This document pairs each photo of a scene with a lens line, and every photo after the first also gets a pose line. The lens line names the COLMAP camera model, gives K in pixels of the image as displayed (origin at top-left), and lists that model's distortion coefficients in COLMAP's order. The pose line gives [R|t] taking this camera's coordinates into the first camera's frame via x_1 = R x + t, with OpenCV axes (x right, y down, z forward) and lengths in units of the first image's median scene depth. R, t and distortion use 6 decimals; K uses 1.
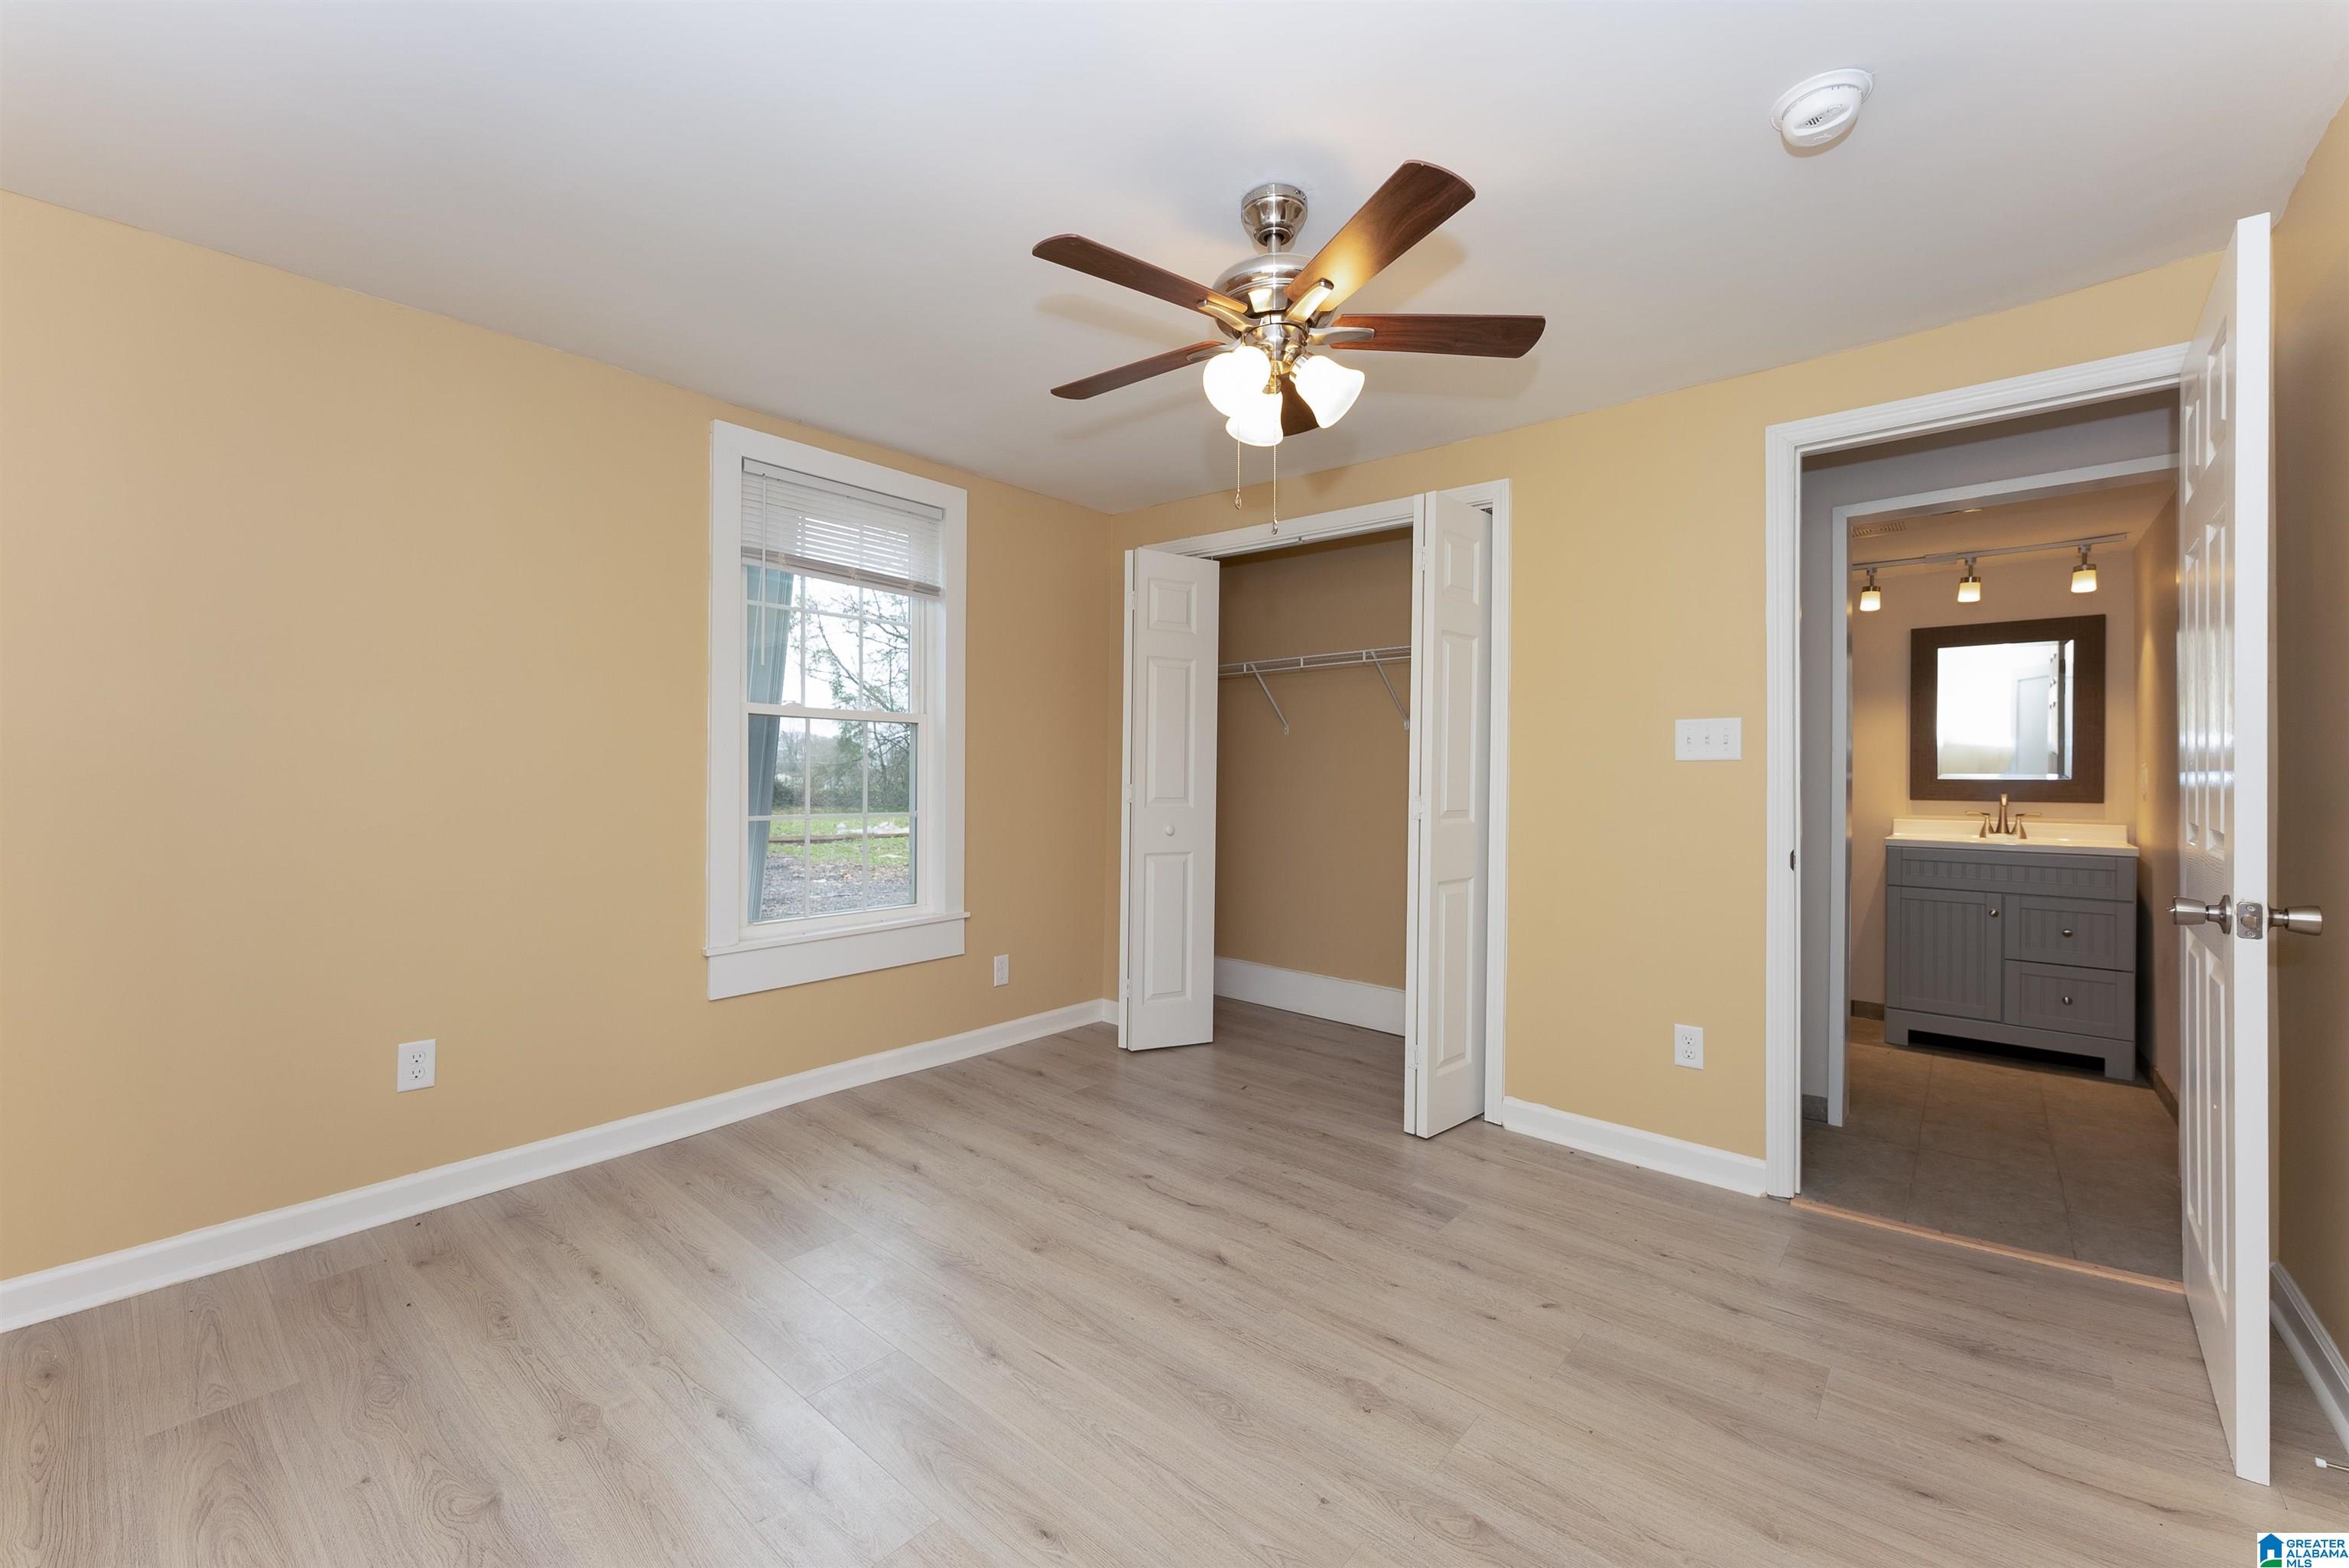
lens RADIAL K [[944.6, 0, 1174.5], [0, 944.6, 784.0], [0, 0, 1]] dist [0.003350, 0.000014]
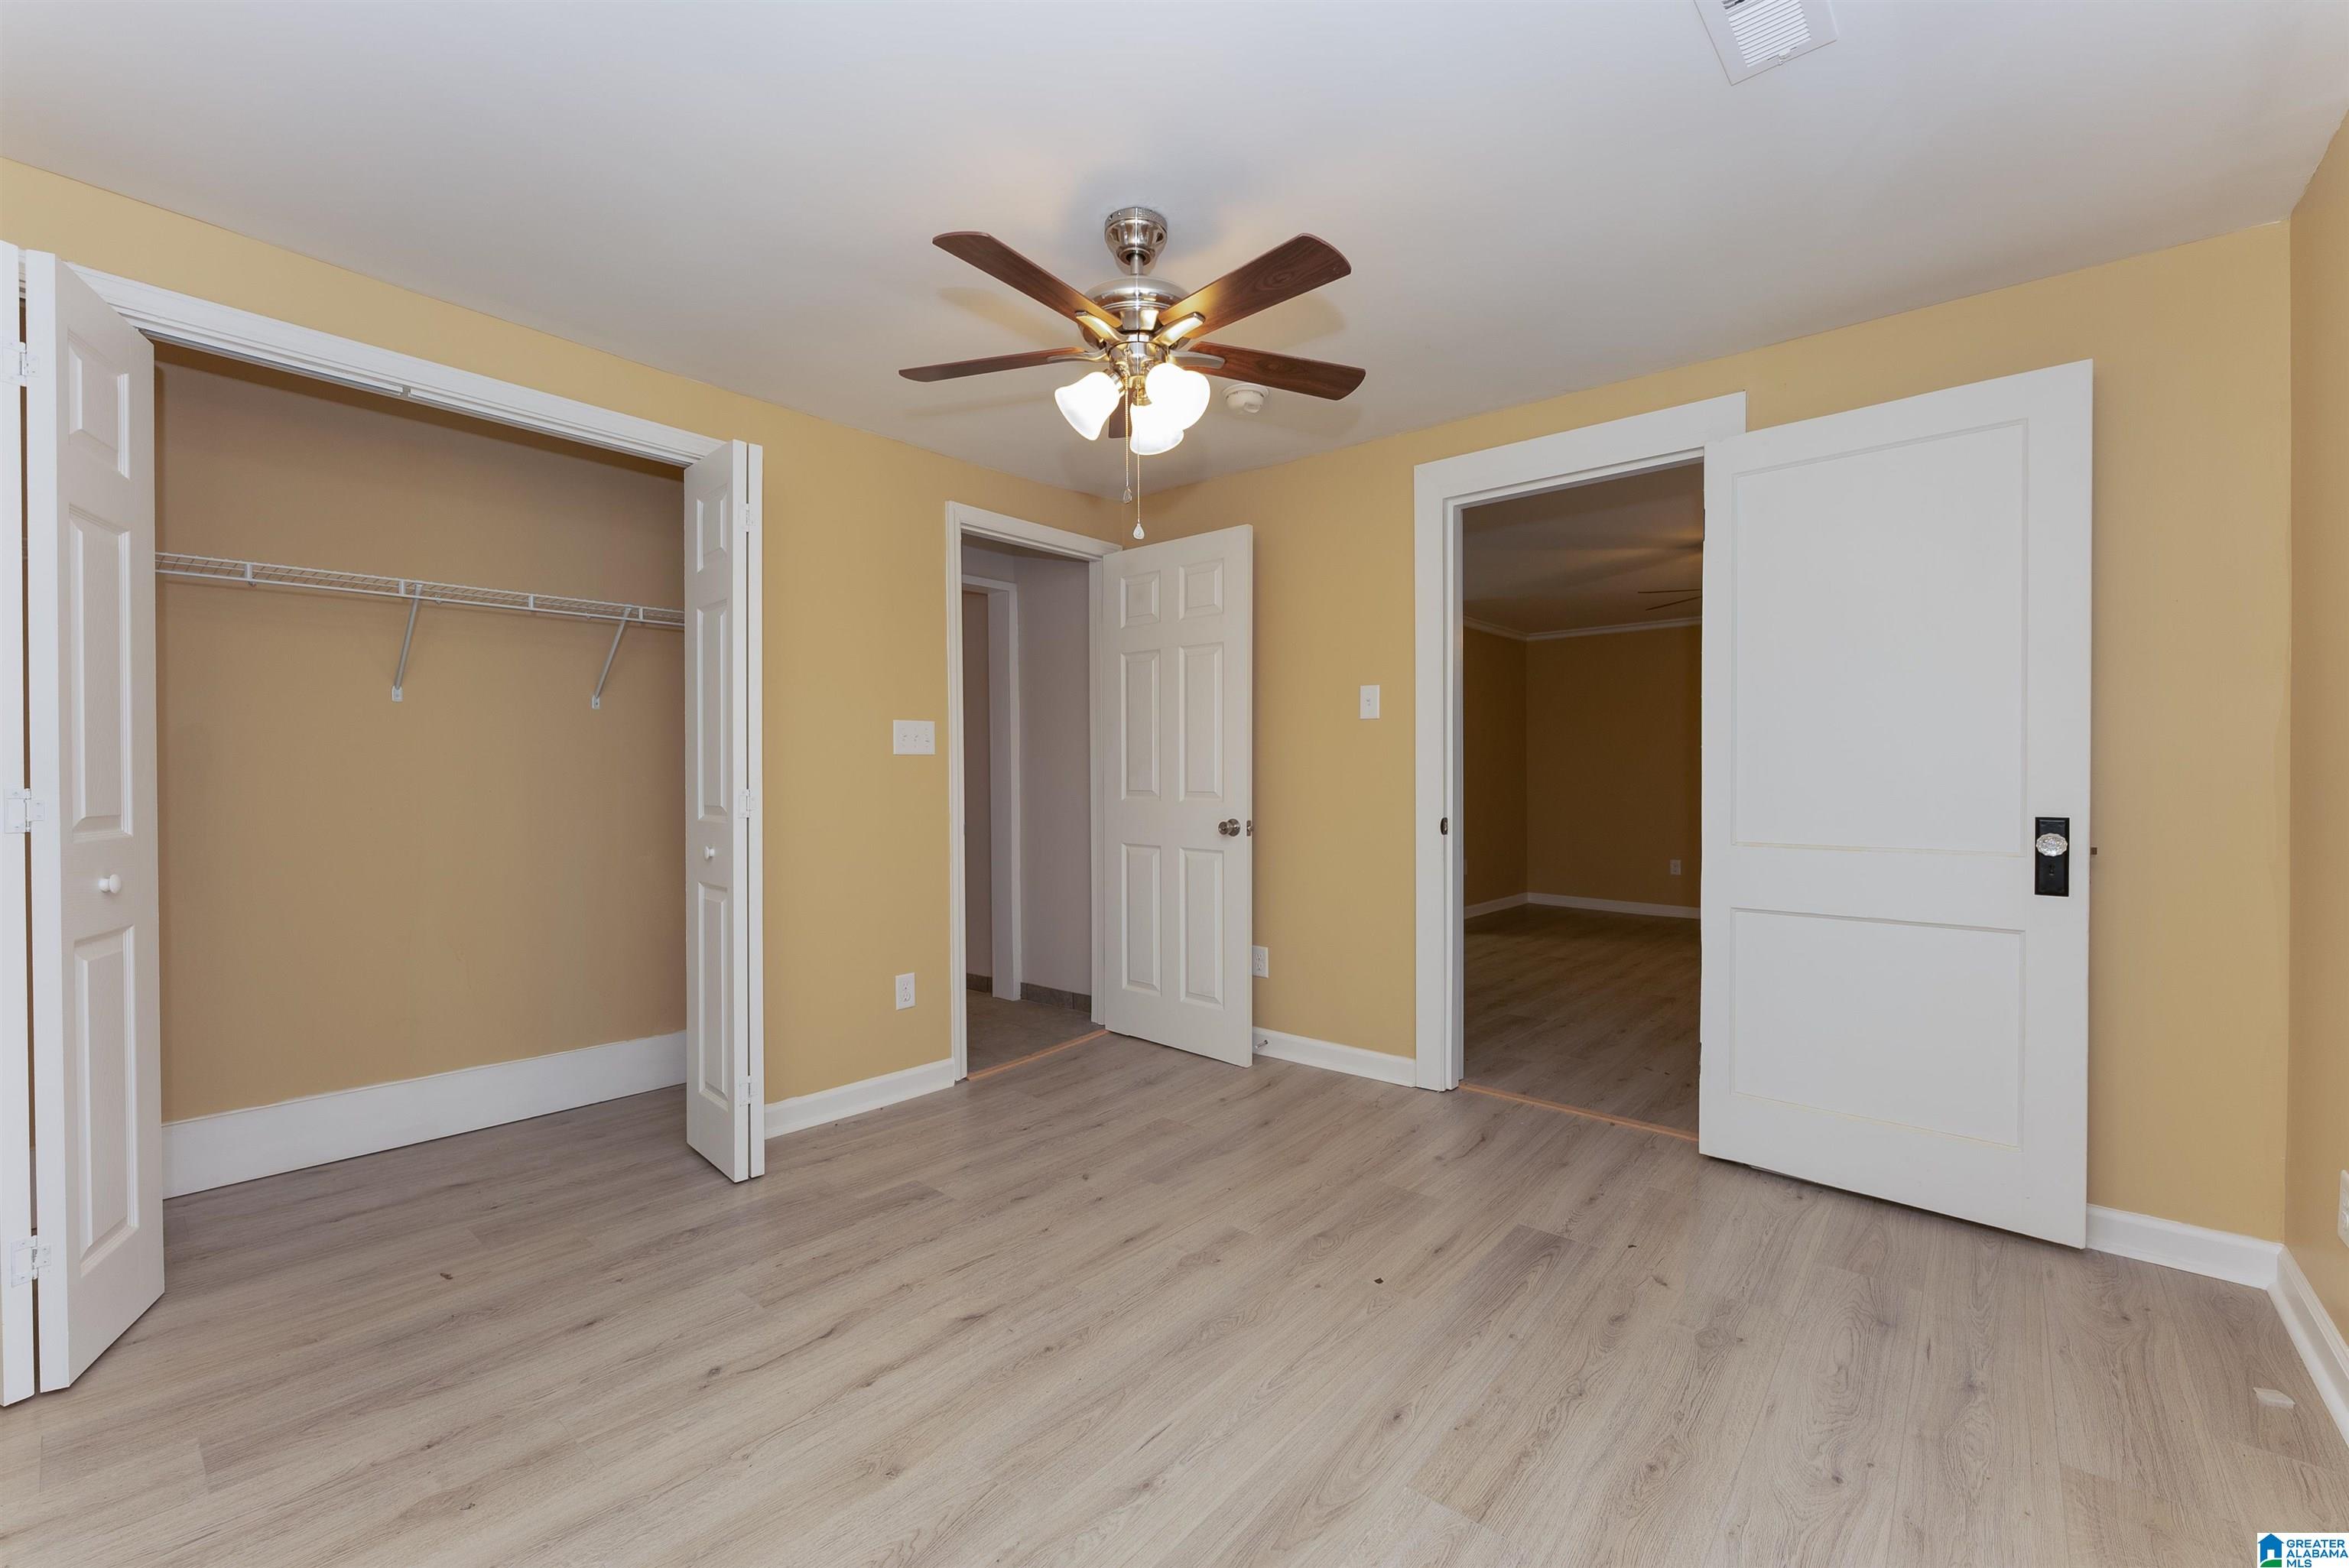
lens RADIAL K [[943.3, 0, 1174.5], [0, 943.3, 784.0], [0, 0, 1]] dist [-0.001504, -0.000128]
pose [[0.003608, -0.016589, 0.999856, -0.715346], [0.011925, 0.999792, 0.016545, -0.004414], [-0.999922, 0.011864, 0.003805, 0.702263]]
